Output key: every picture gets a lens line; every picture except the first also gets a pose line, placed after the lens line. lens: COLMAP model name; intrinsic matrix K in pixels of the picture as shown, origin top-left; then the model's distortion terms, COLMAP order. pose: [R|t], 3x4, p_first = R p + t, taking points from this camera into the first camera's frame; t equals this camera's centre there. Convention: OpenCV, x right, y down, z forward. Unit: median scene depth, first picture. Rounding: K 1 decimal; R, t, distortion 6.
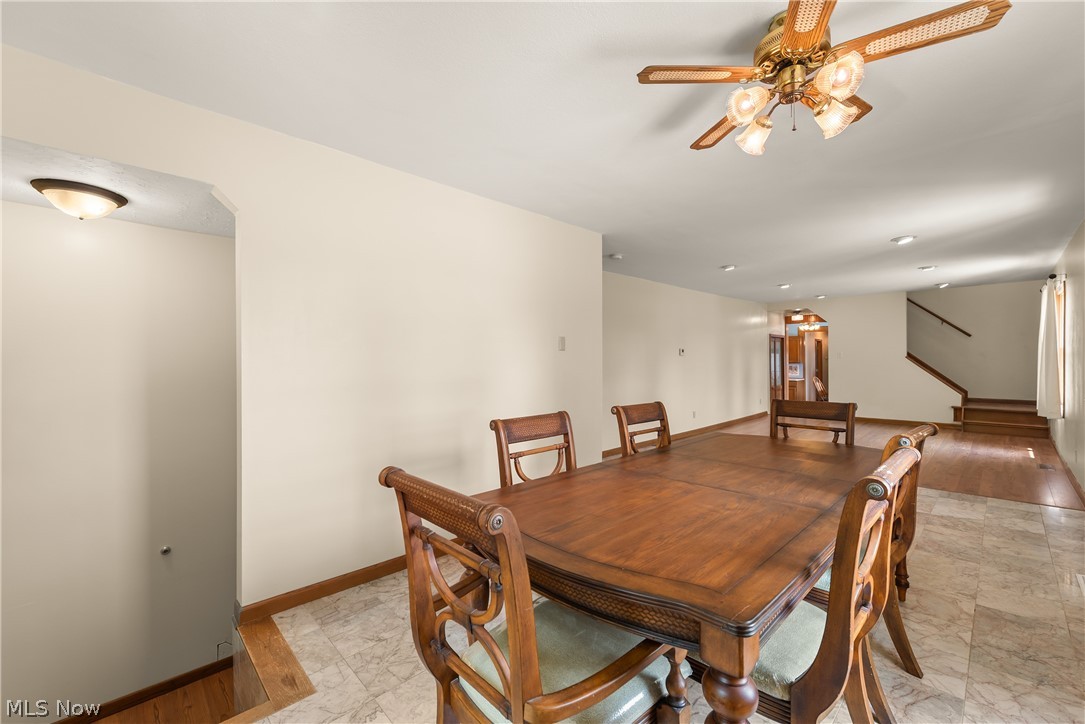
lens RADIAL K [[447.6, 0, 540.2], [0, 447.6, 358.6], [0, 0, 1]] dist [-0.000195, -0.000180]
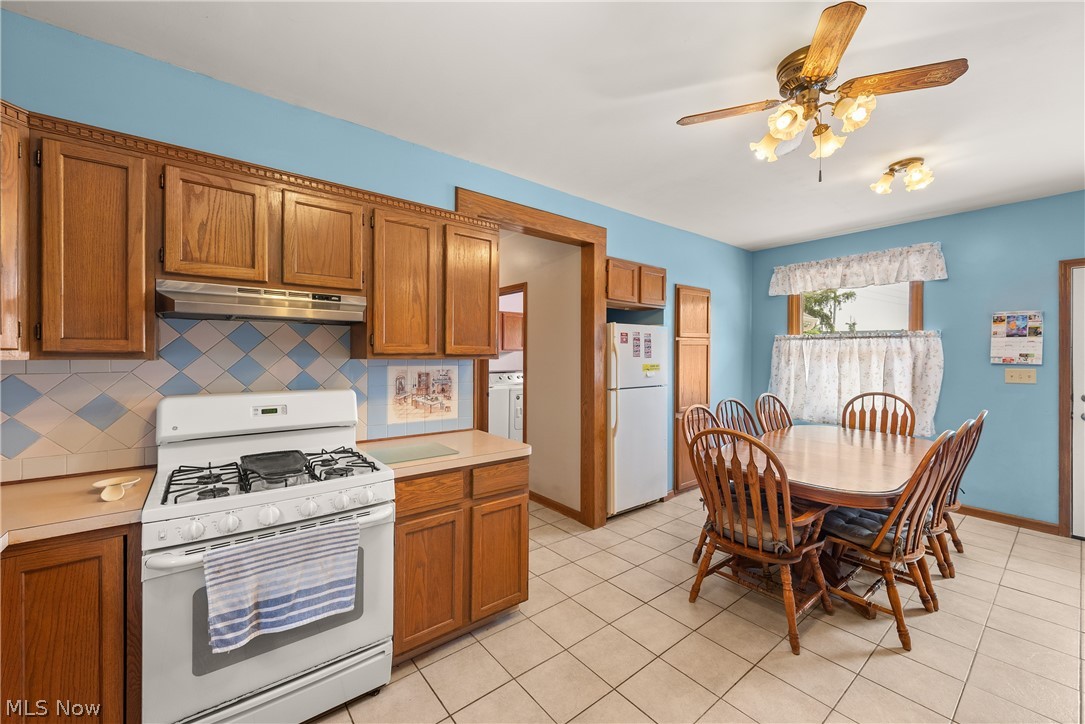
lens RADIAL K [[423.5, 0, 537.4], [0, 423.5, 356.9], [0, 0, 1]] dist [0.001039, -0.000611]
pose [[0.104593, 0.003938, 0.994507, 0.644515], [-0.002169, 0.999991, -0.003731, 0.016221], [-0.994513, -0.001767, 0.104601, 1.580112]]
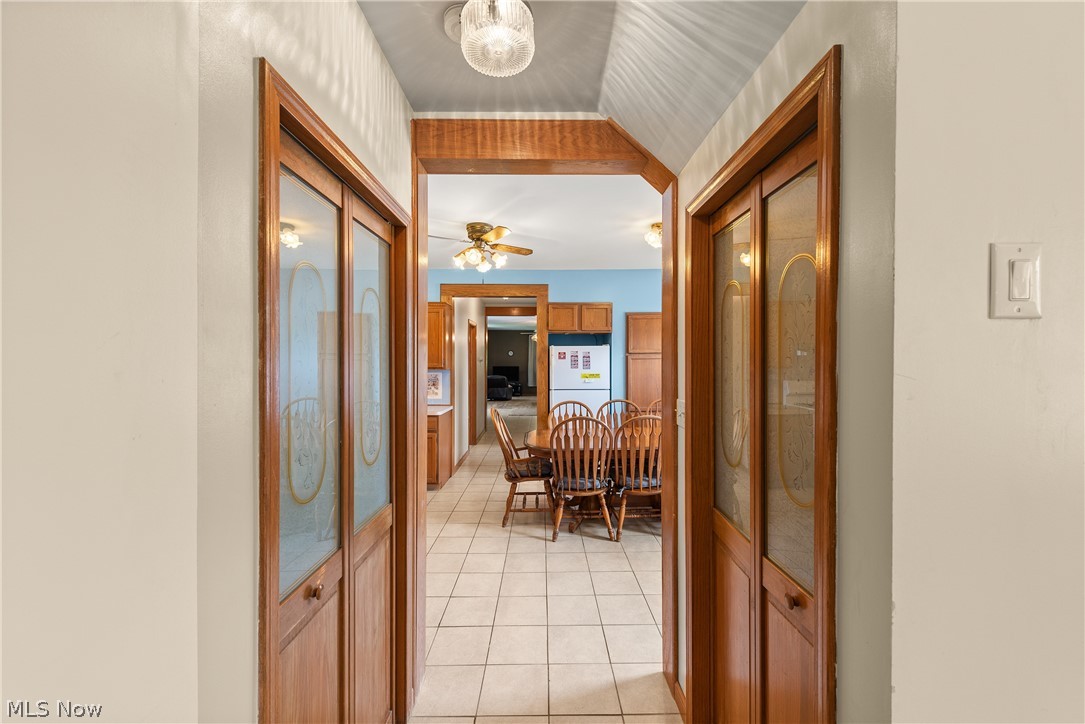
lens RADIAL K [[421.1, 0, 541.8], [0, 421.1, 367.7], [0, 0, 1]] dist [0.007073, -0.000106]
pose [[0.695874, -0.003162, 0.718157, 0.601132], [-0.003767, 0.999960, 0.008053, 0.008081], [-0.718154, -0.008310, 0.695835, 1.099809]]
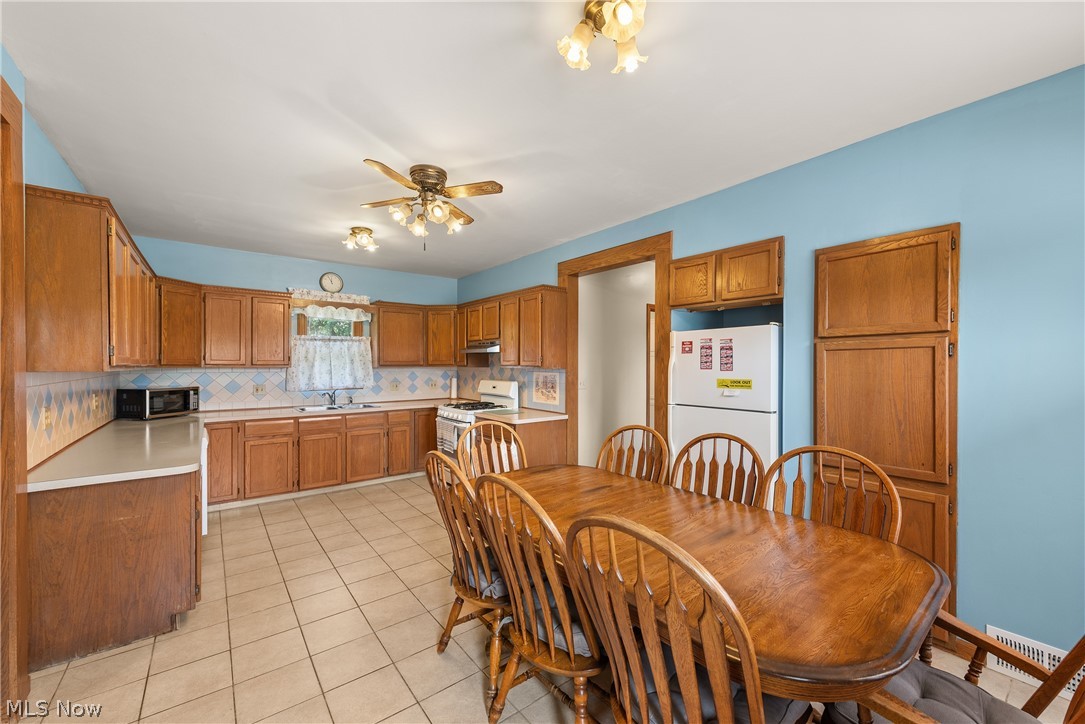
lens RADIAL K [[421.1, 0, 541.8], [0, 421.1, 367.7], [0, 0, 1]] dist [0.007073, -0.000106]
pose [[0.993971, 0.008941, -0.109278, 1.006991], [-0.007958, 0.999924, 0.009425, 0.010499], [0.109354, -0.008499, 0.993967, 1.138359]]
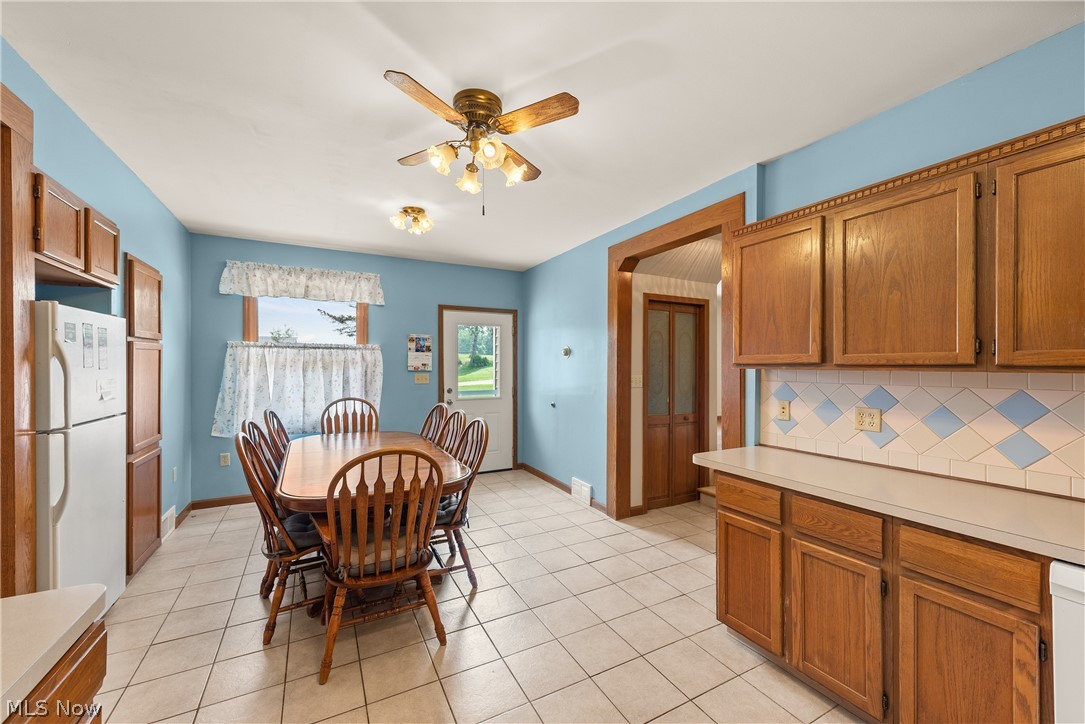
lens RADIAL K [[424.5, 0, 539.9], [0, 424.5, 365.6], [0, 0, 1]] dist [0.000164, -0.000136]
pose [[-0.959585, 0.005849, 0.281358, 0.773415], [0.005845, 0.999983, -0.000851, 0.014929], [-0.281358, 0.000828, -0.959602, 1.692119]]
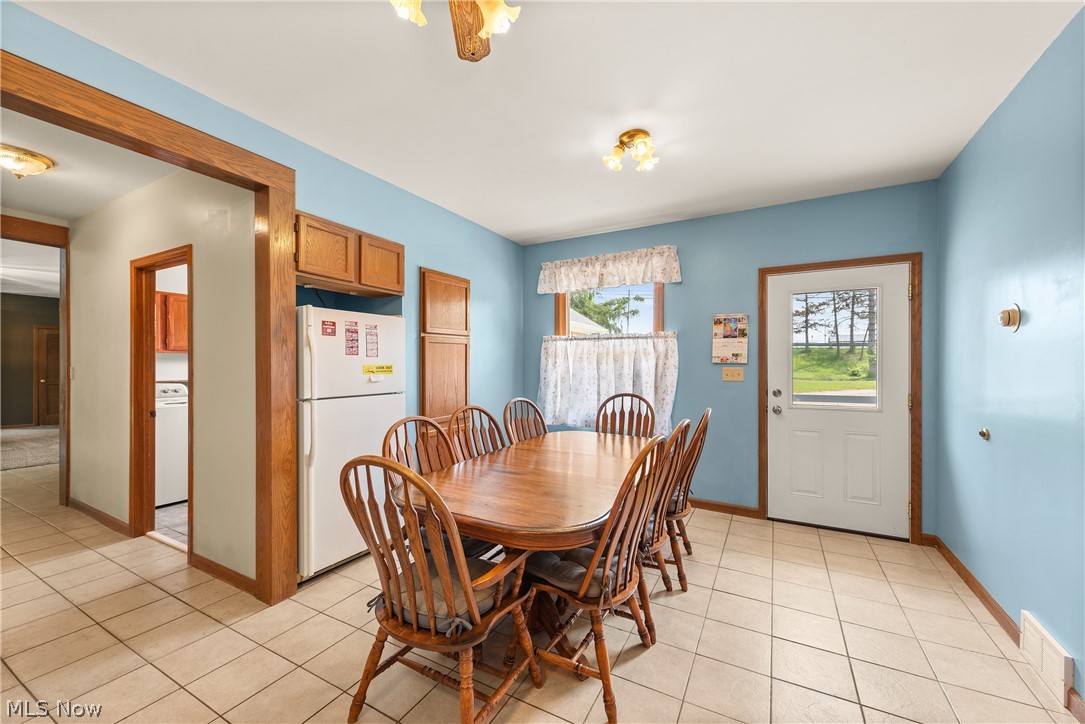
lens RADIAL K [[421.1, 0, 541.8], [0, 421.1, 367.7], [0, 0, 1]] dist [0.007073, -0.000106]
pose [[-0.295234, 0.002118, 0.955423, 0.741950], [0.003511, 0.999993, -0.001132, 0.025356], [-0.955418, 0.003021, -0.295240, 1.476045]]
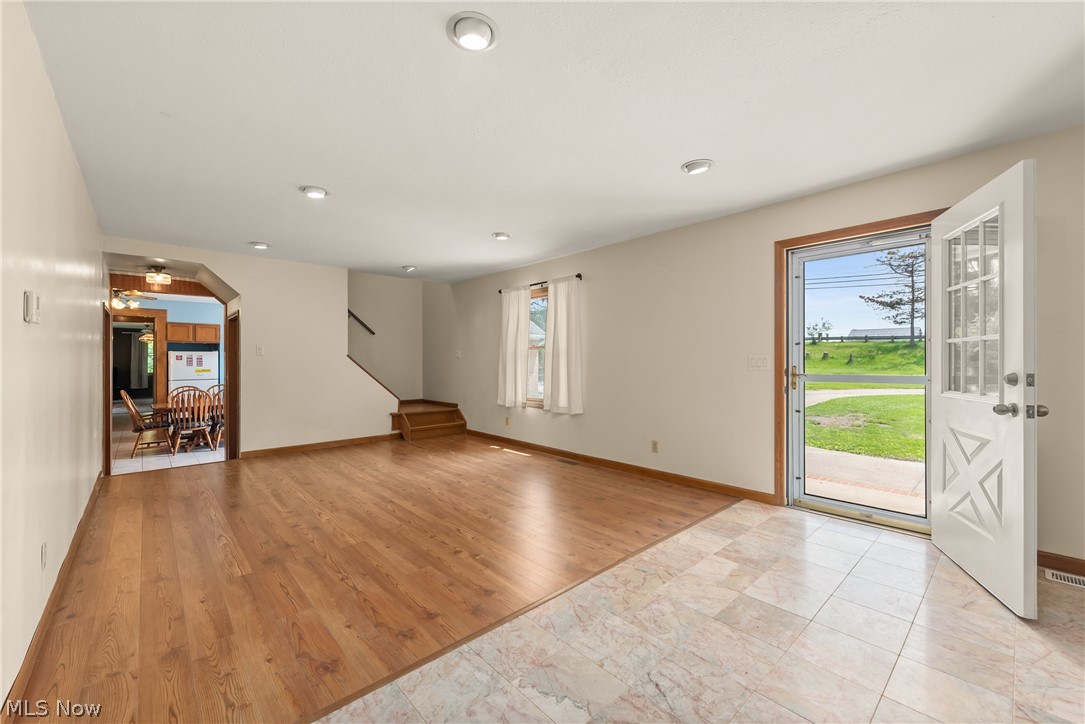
lens RADIAL K [[433.3, 0, 541.3], [0, 433.3, 359.8], [0, 0, 1]] dist [0.002343, -0.000225]
pose [[0.024073, 0.009868, 0.999661, 0.090580], [0.003550, 0.999944, -0.009957, 0.012496], [-0.999704, 0.003789, 0.024037, 0.654395]]
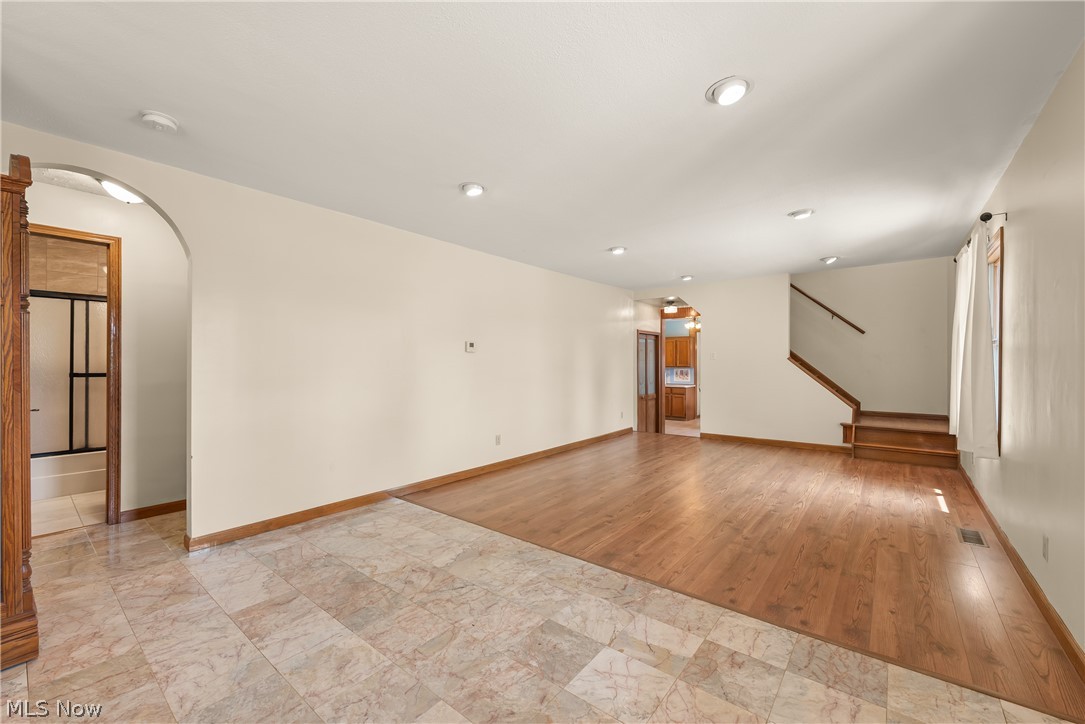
lens RADIAL K [[438.6, 0, 543.2], [0, 438.6, 363.7], [0, 0, 1]] dist [-0.001107, -0.000525]
pose [[0.991596, 0.006370, 0.129220, 0.304915], [-0.006327, 0.999980, -0.000743, 0.009013], [-0.129222, -0.000081, 0.991616, 0.310211]]
